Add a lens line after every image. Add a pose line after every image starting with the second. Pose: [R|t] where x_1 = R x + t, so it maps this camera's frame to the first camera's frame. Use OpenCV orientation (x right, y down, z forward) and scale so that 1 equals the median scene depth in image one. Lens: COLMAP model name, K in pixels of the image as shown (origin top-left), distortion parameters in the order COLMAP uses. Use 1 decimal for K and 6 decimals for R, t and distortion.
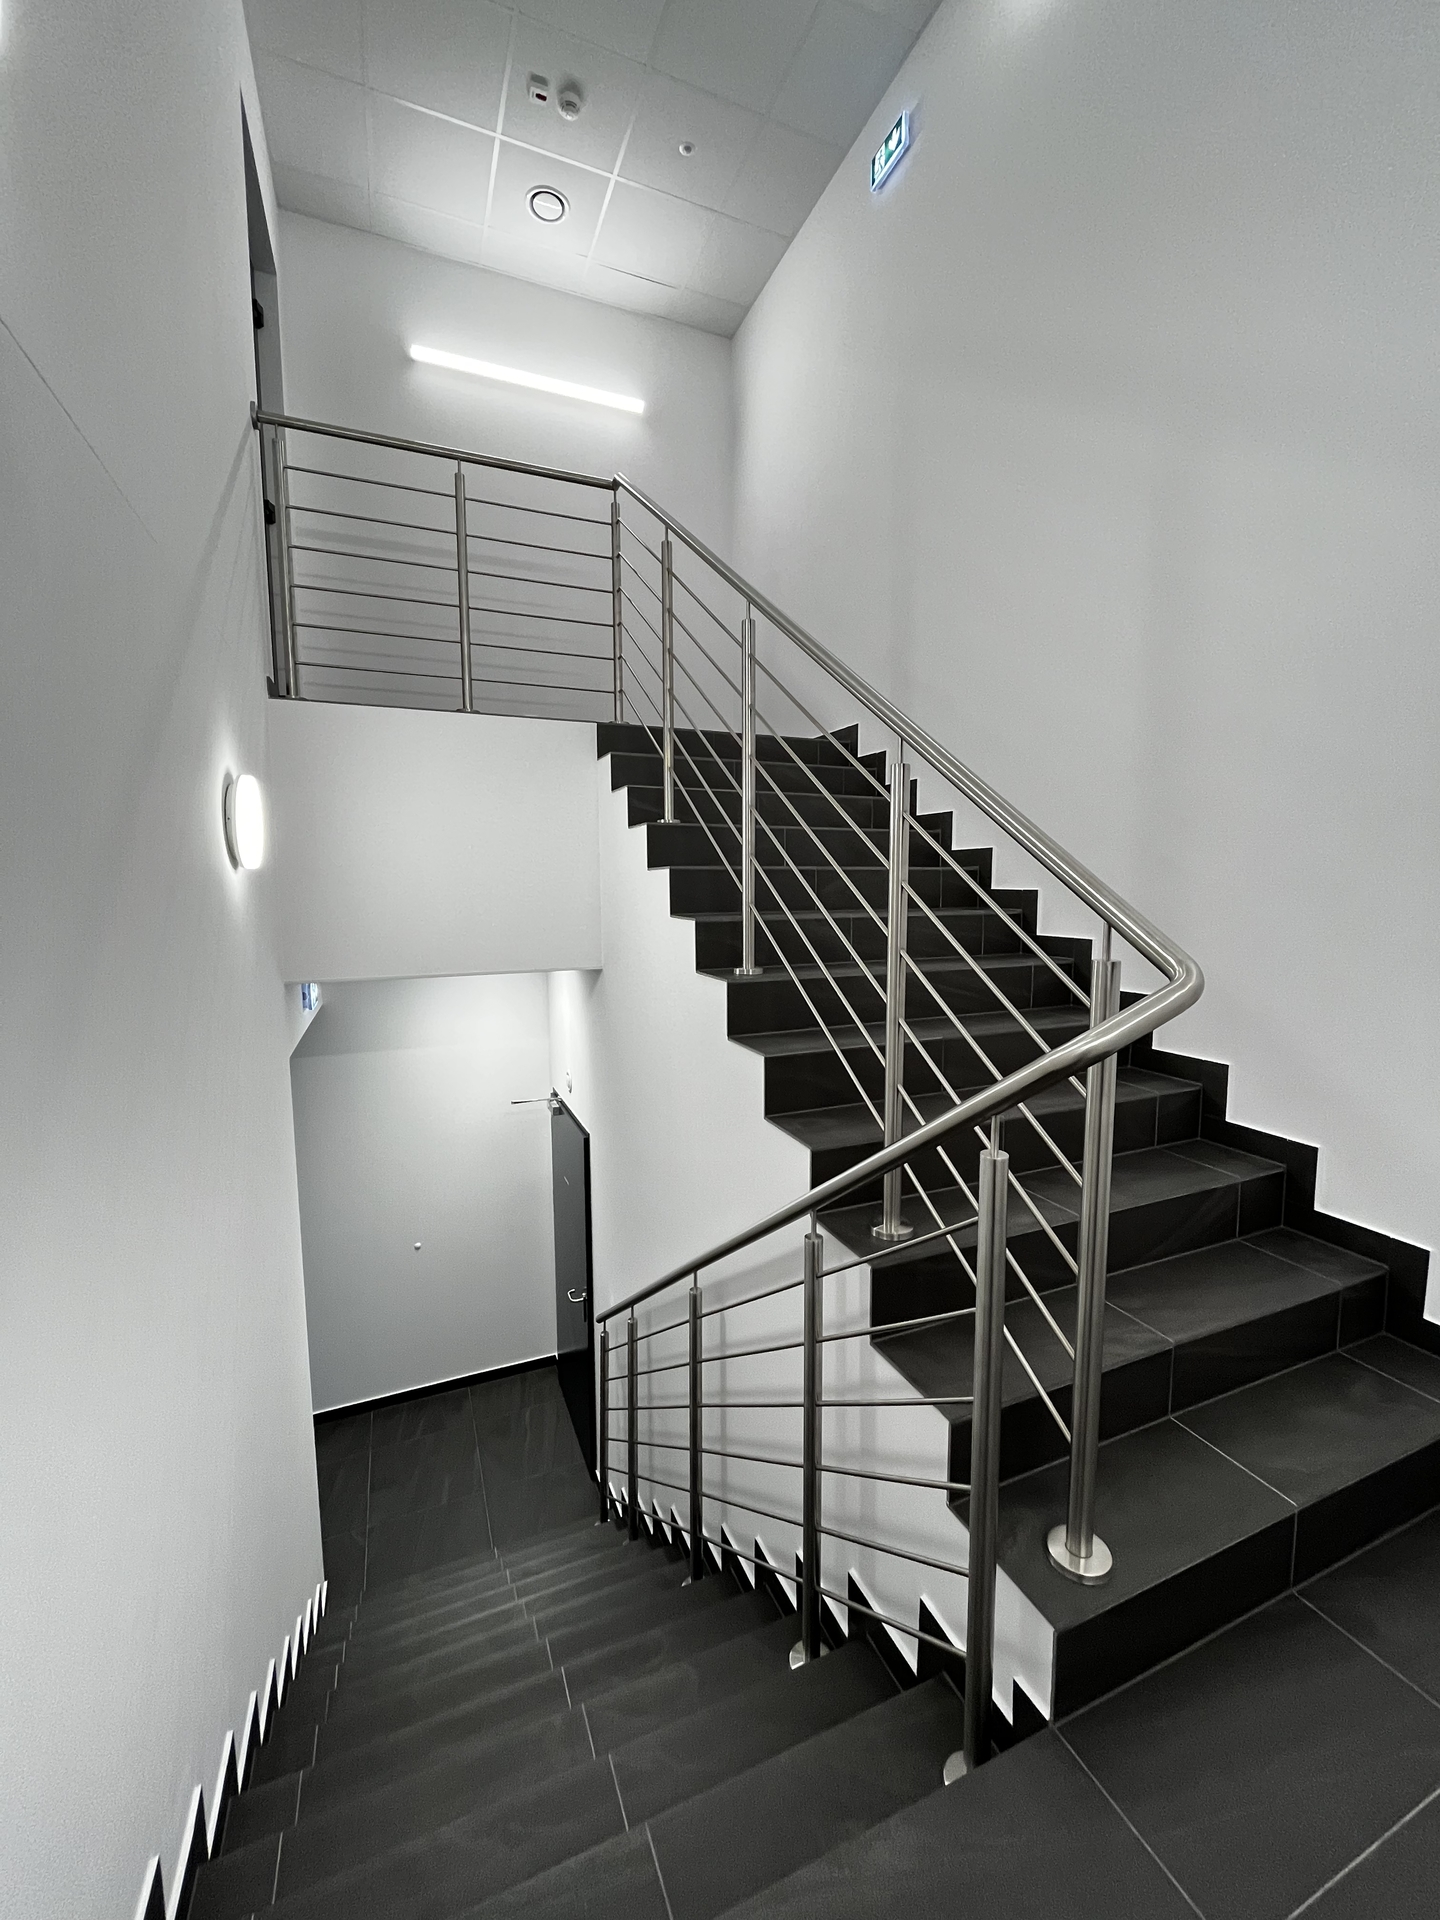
lens RADIAL K [[770.3, 0, 715.7], [0, 770.3, 957.2], [0, 0, 1]] dist [-0.000509, -0.000107]
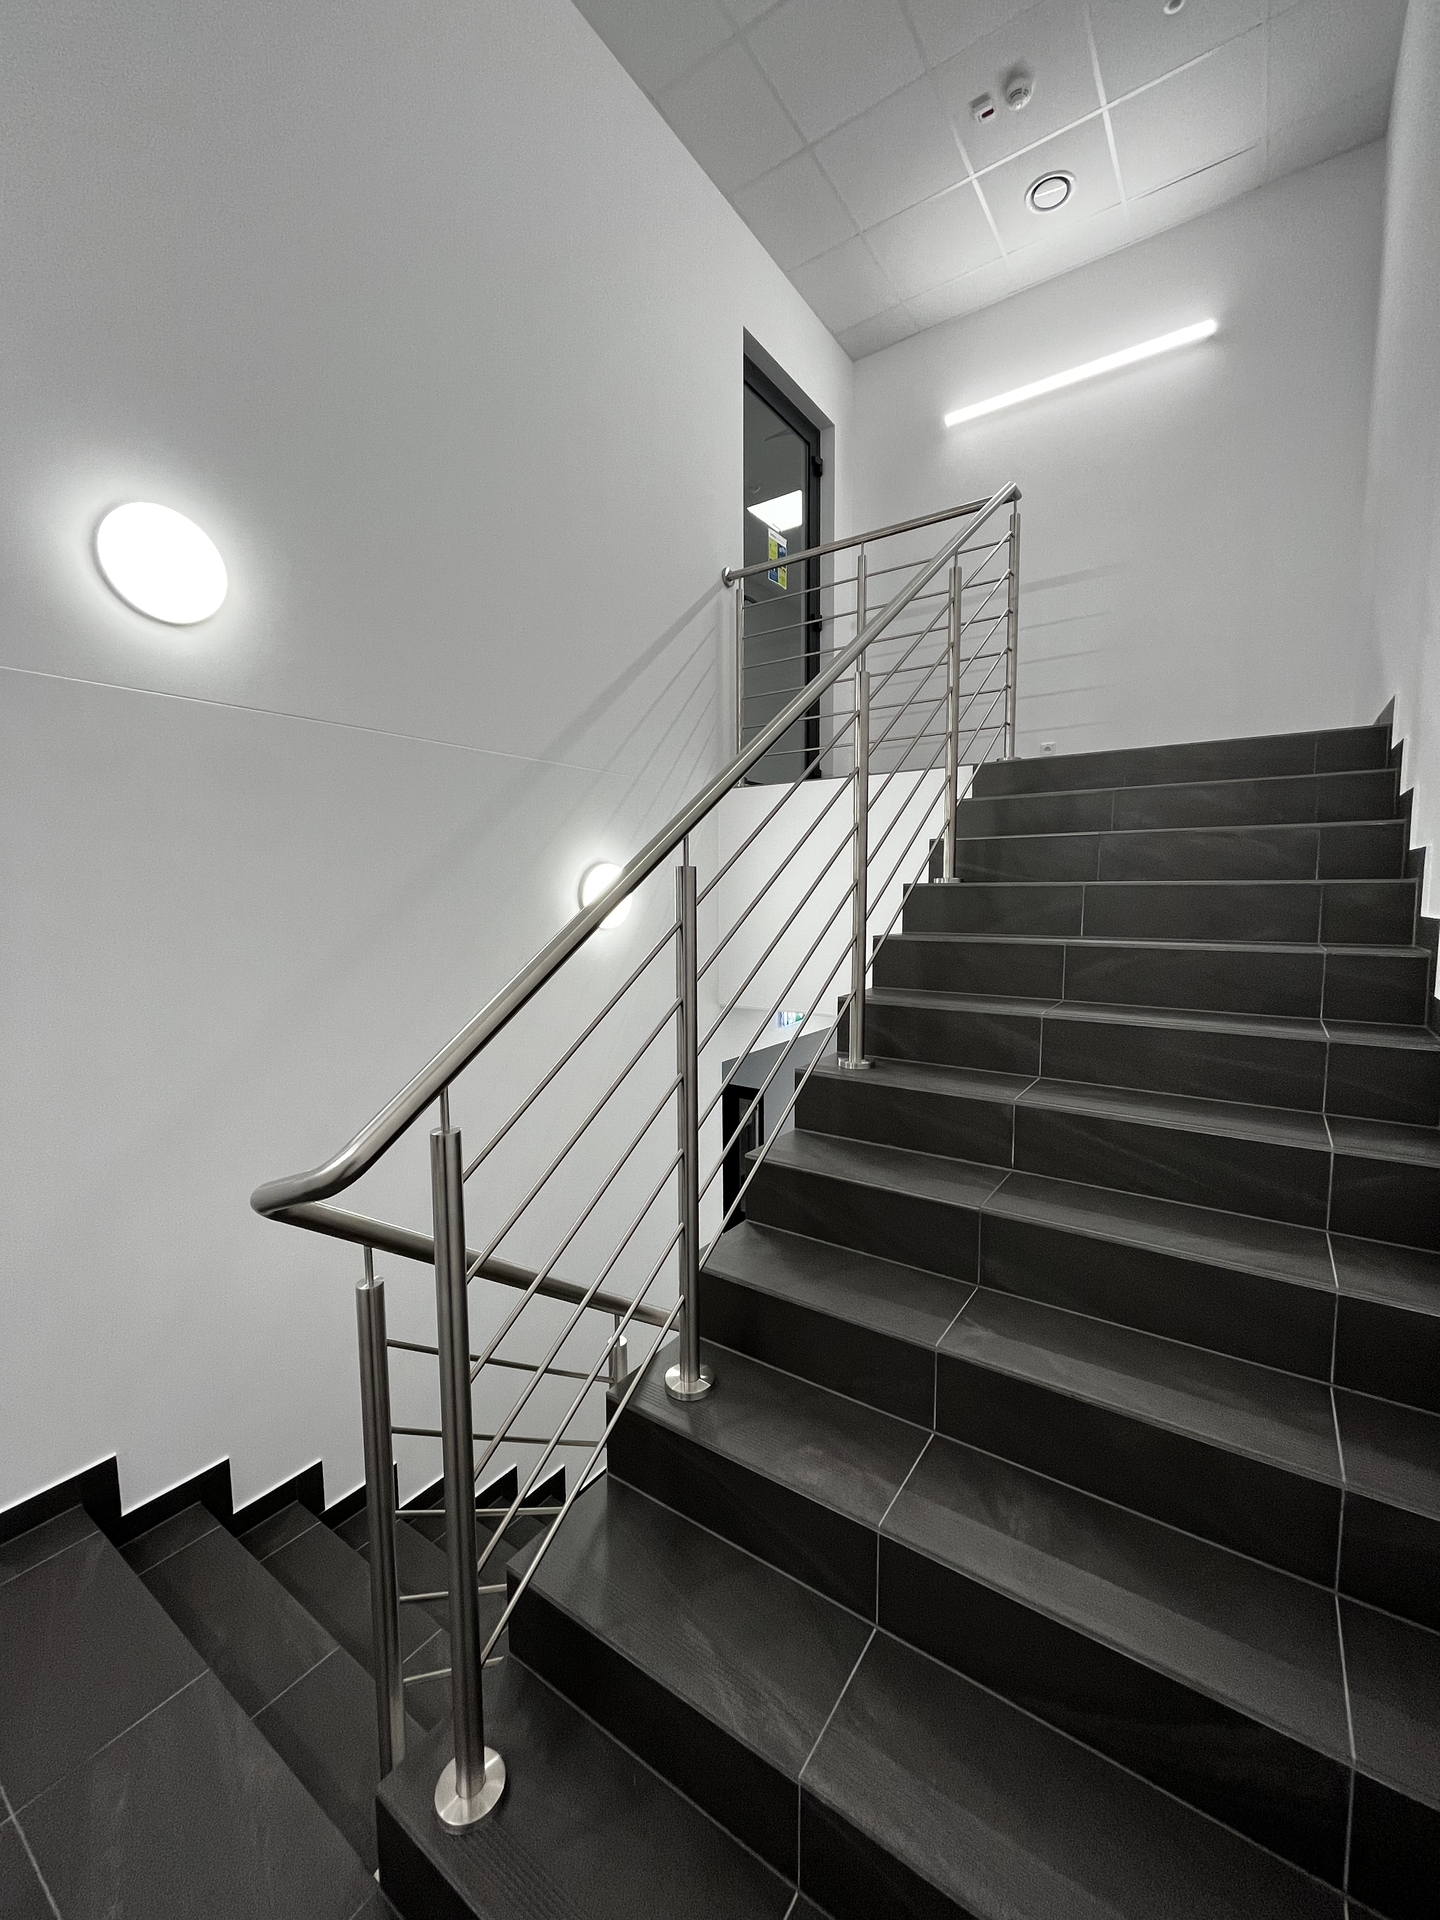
lens RADIAL K [[770.3, 0, 716.5], [0, 770.3, 957.0], [0, 0, 1]] dist [-0.000509, -0.000107]
pose [[0.535605, 0.074210, -0.841201, 0.471303], [-0.083996, 0.995873, 0.034374, -0.082823], [0.840281, 0.052247, 0.539628, 0.258730]]
